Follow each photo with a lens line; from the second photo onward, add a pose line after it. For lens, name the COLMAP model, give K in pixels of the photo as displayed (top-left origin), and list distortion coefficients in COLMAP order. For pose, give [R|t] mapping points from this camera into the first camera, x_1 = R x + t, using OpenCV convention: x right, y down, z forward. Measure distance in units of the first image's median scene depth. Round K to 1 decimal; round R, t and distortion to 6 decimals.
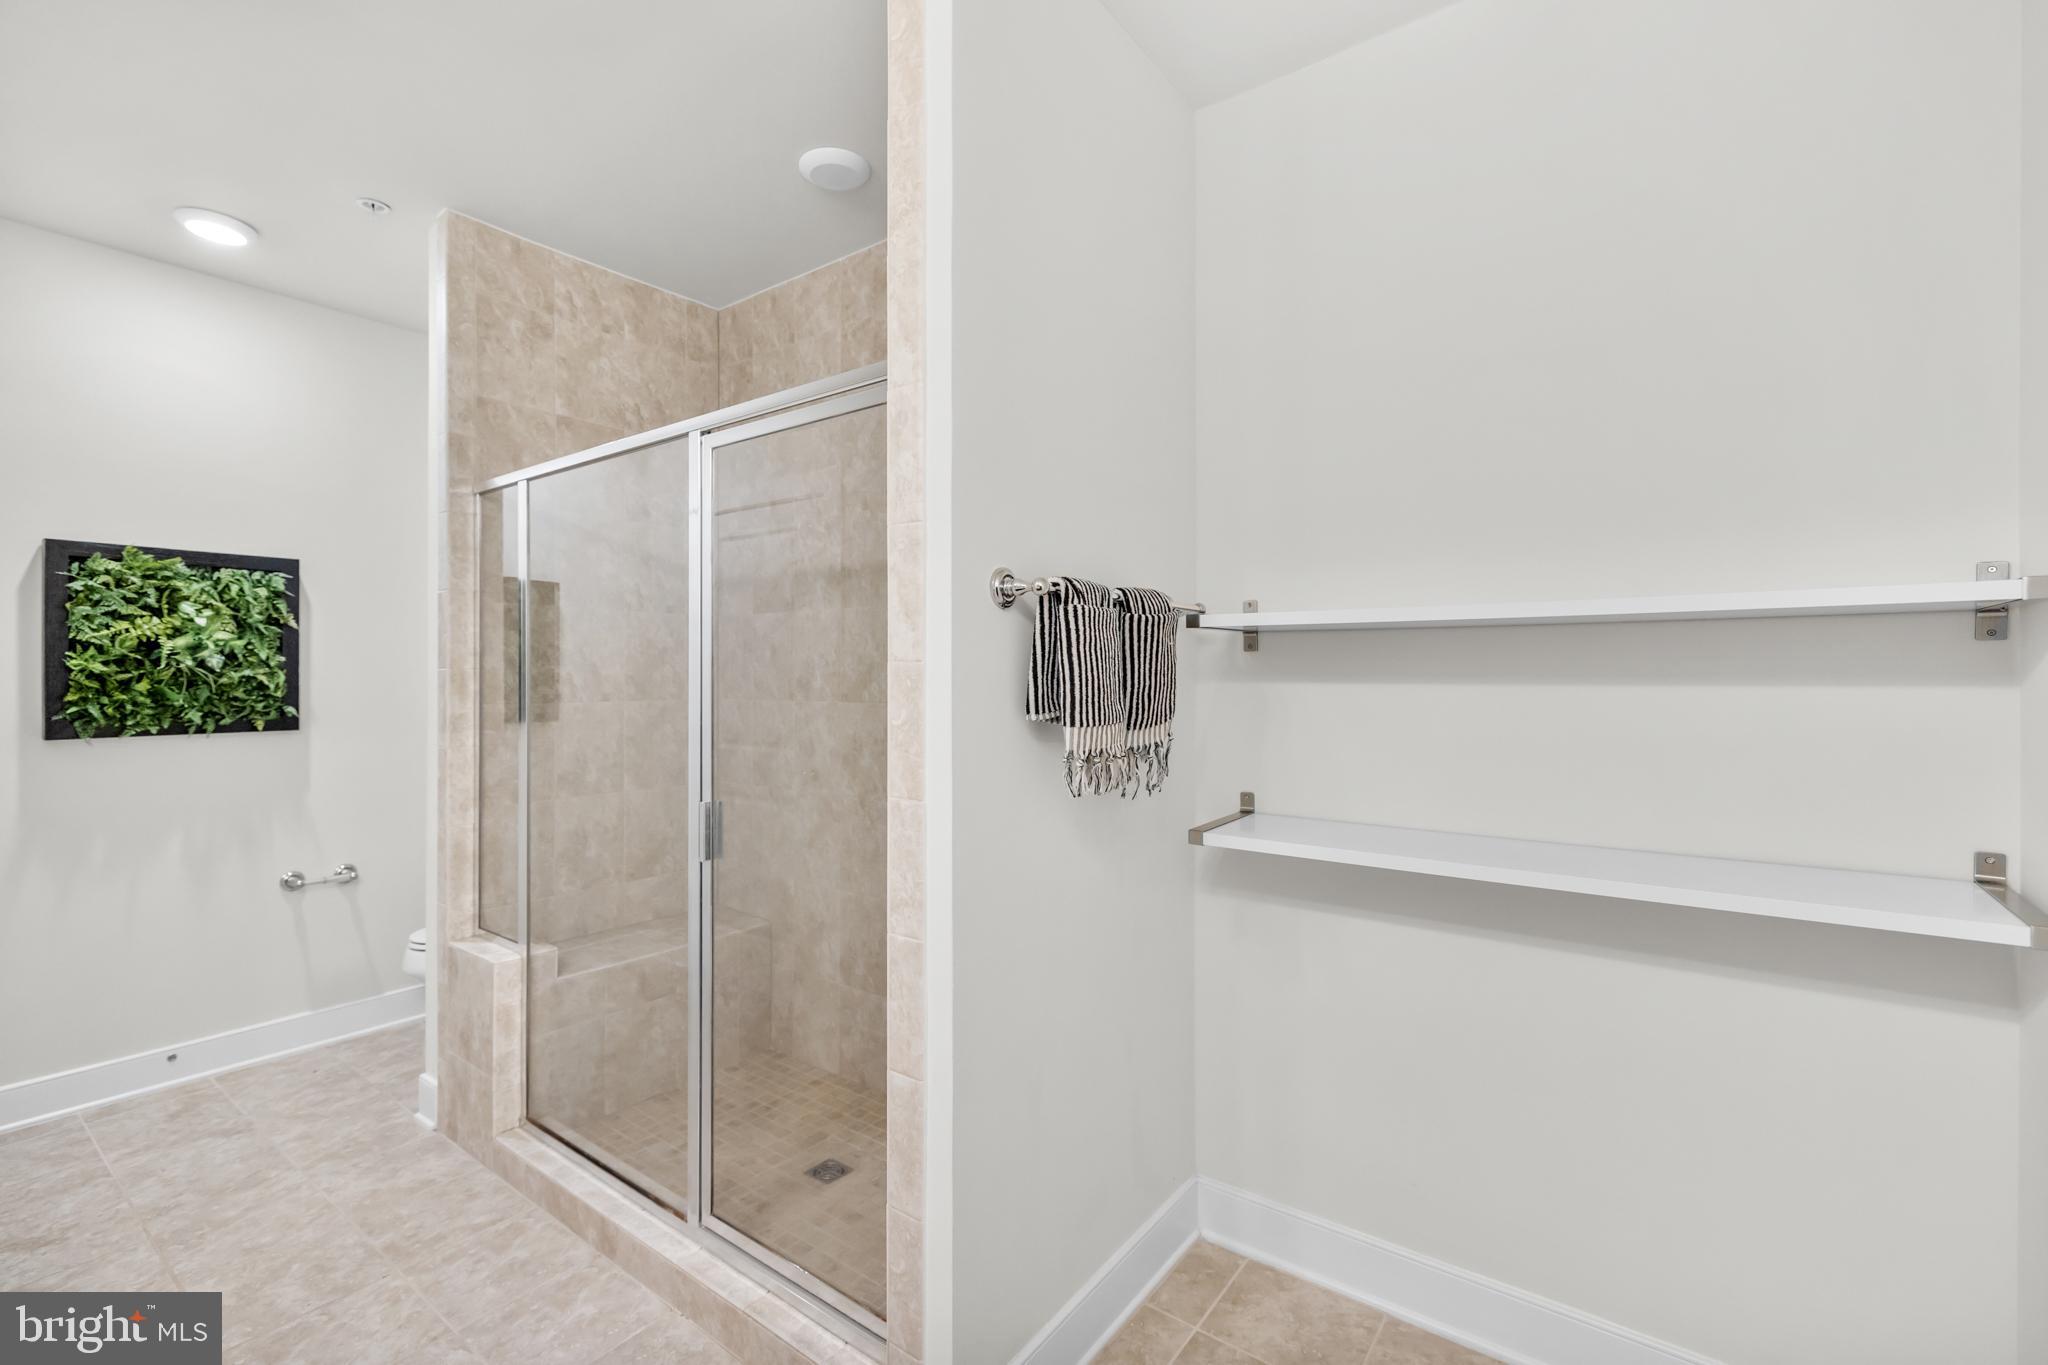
lens RADIAL K [[874.0, 0, 1008.8], [0, 874.0, 676.3], [0, 0, 1]] dist [-0.001042, 0.001365]
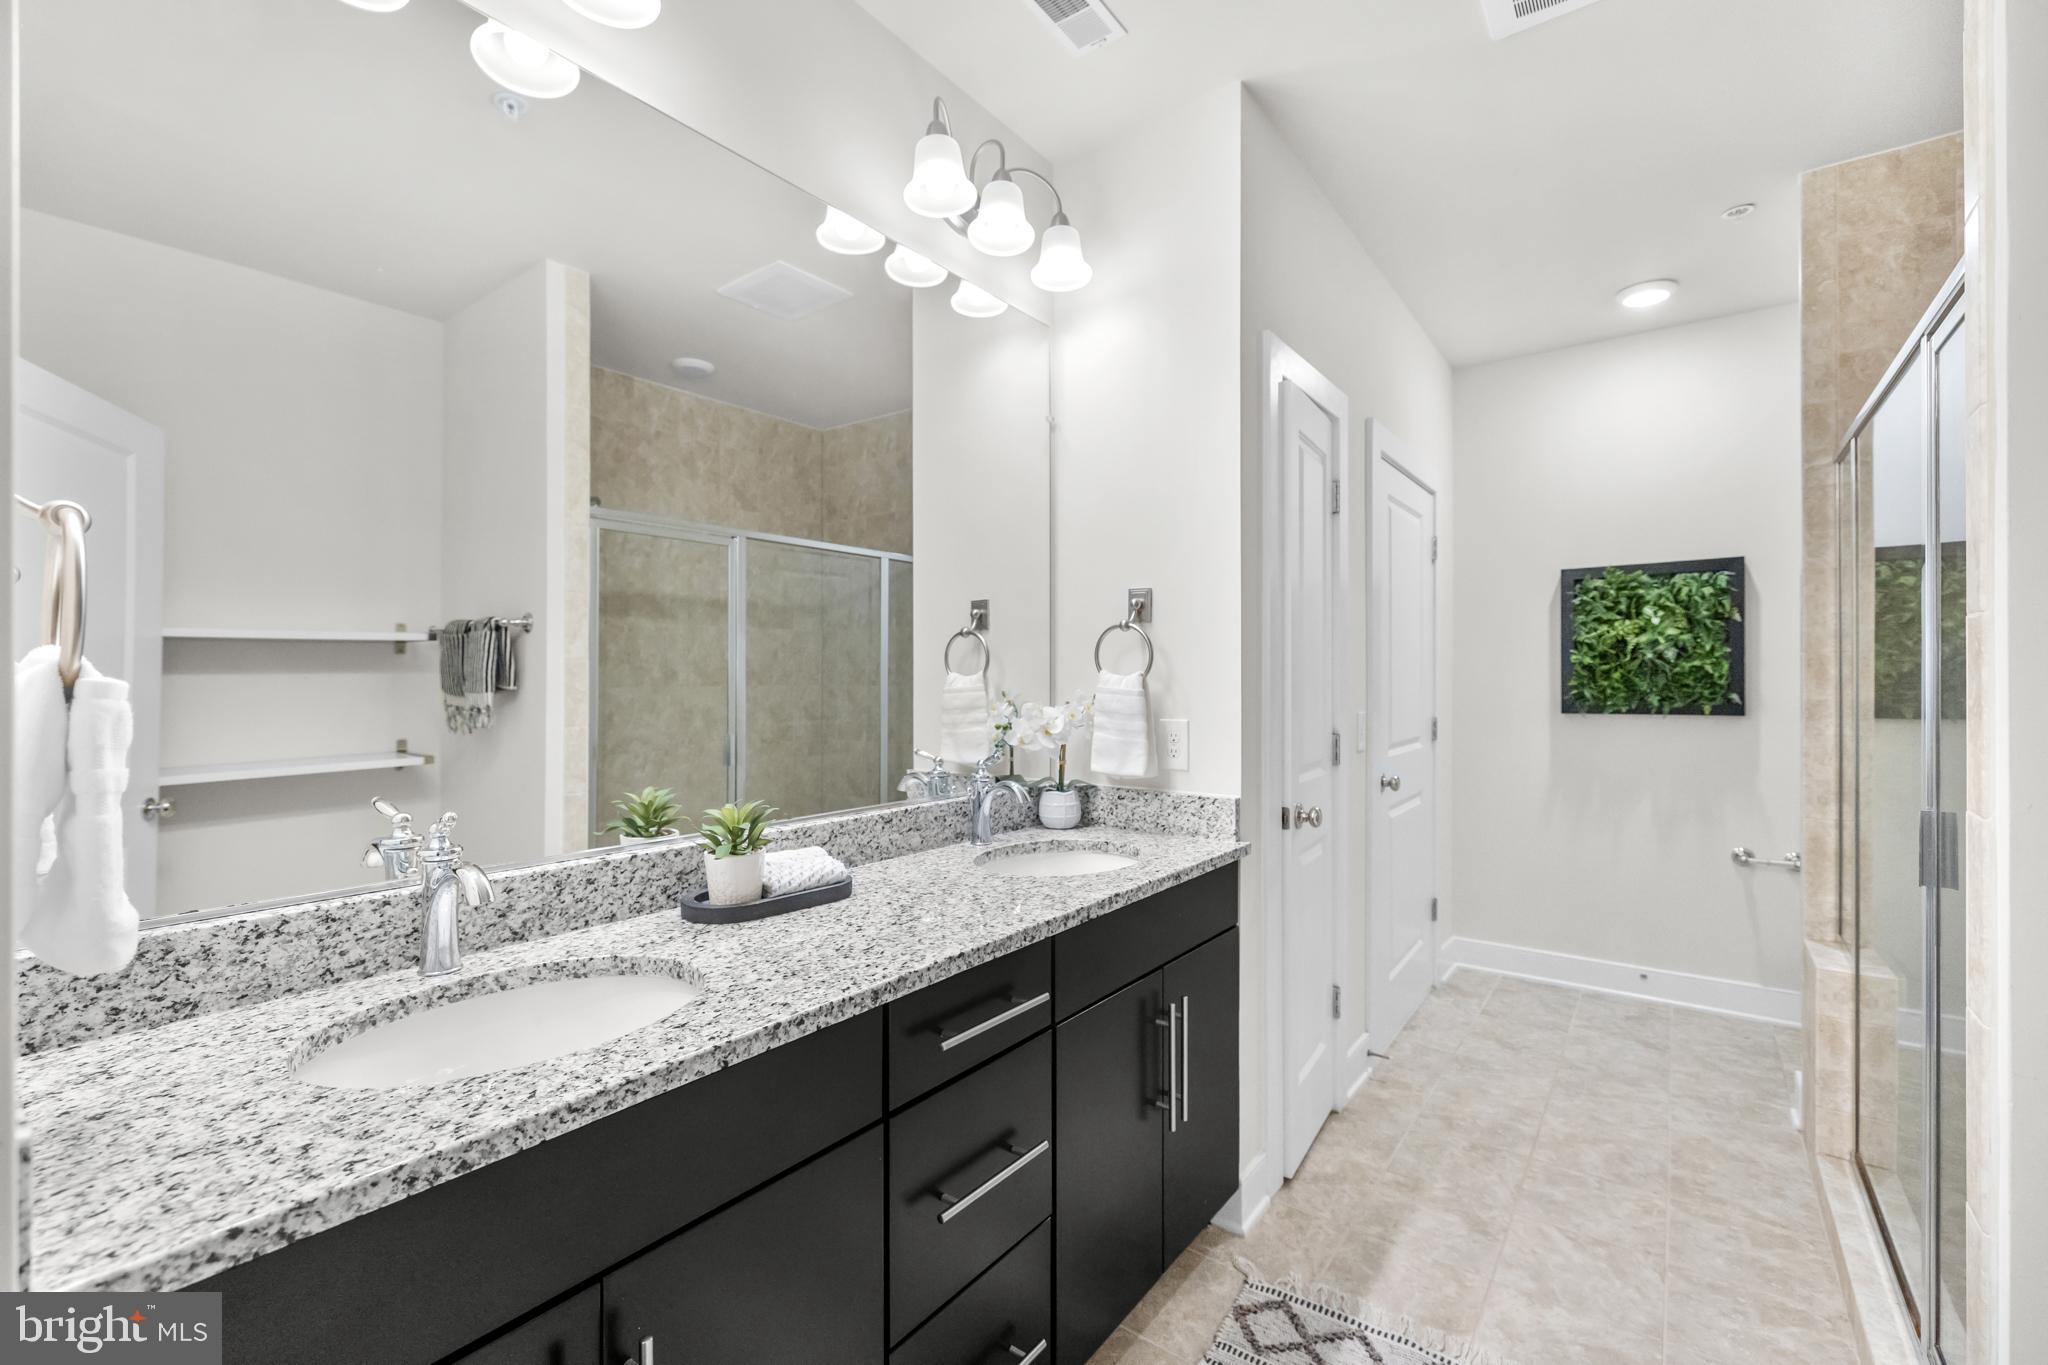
lens RADIAL K [[874.0, 0, 1017.1], [0, 874.0, 679.8], [0, 0, 1]] dist [-0.001042, 0.001365]
pose [[-0.005154, -0.001368, -0.999986, 0.290504], [0.003115, 0.999994, -0.001384, 0.017697], [0.999982, -0.003122, -0.005150, 0.129979]]
